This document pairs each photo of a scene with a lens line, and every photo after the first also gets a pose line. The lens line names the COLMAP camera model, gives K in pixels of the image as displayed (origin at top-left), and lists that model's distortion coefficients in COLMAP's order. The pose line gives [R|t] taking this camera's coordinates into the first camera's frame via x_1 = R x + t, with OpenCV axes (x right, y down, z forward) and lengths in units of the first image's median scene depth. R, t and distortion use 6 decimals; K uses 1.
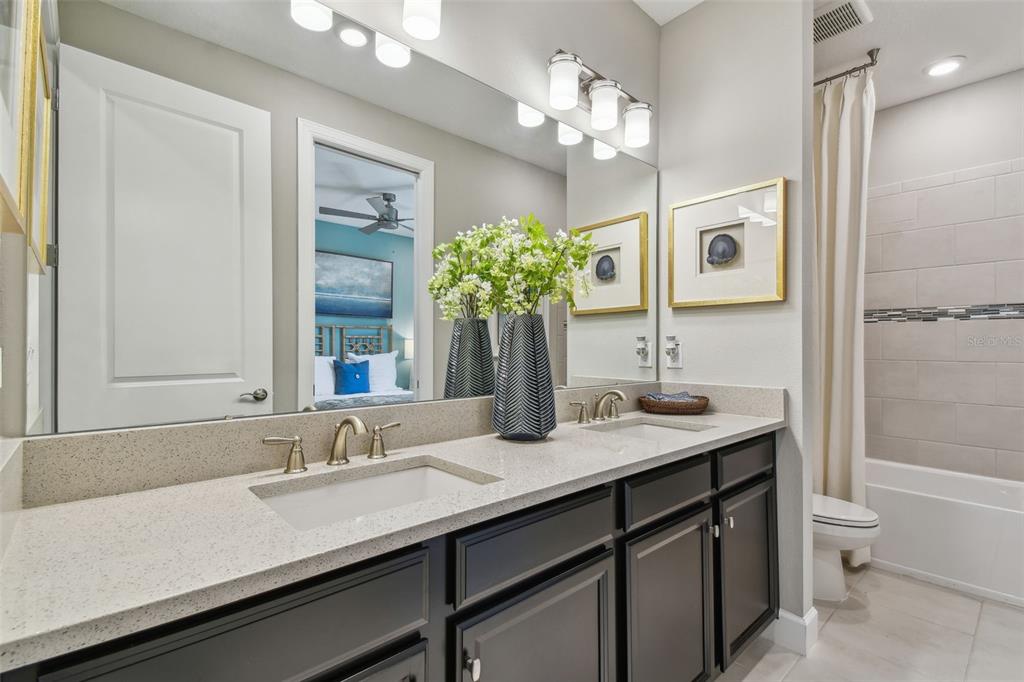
lens RADIAL K [[469.0, 0, 513.3], [0, 469.0, 342.7], [0, 0, 1]] dist [0.020910, -0.003514]
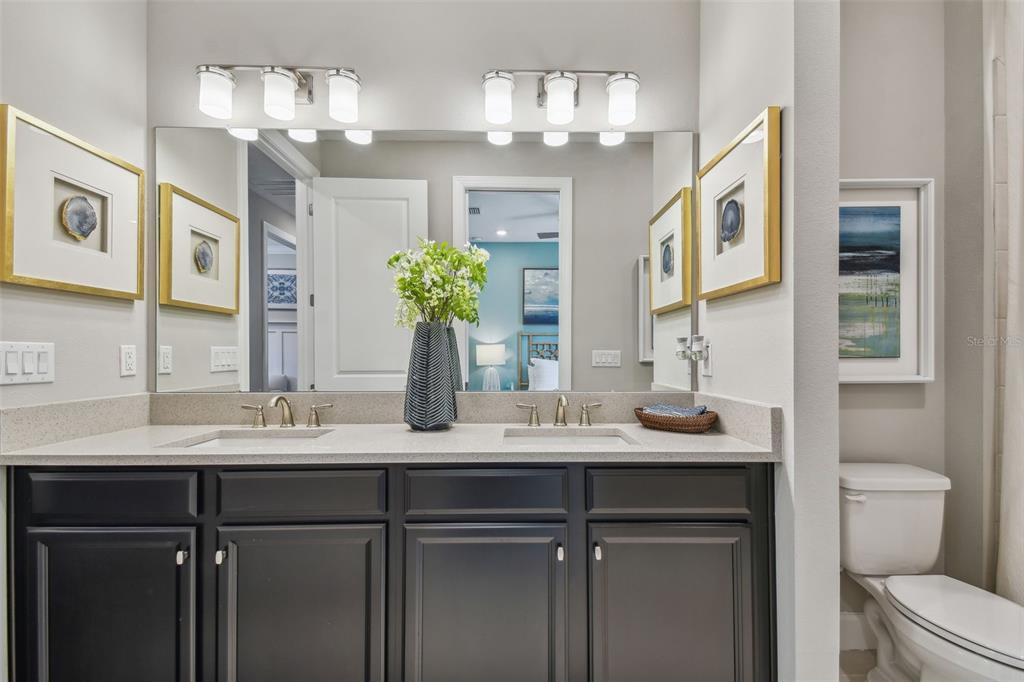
lens RADIAL K [[469.0, 0, 512.2], [0, 469.0, 346.8], [0, 0, 1]] dist [0.020910, -0.003514]
pose [[0.742965, -0.013920, -0.669186, 0.696340], [0.011259, 0.999902, -0.008298, 0.008581], [0.669236, -0.001369, 0.743049, 0.196773]]
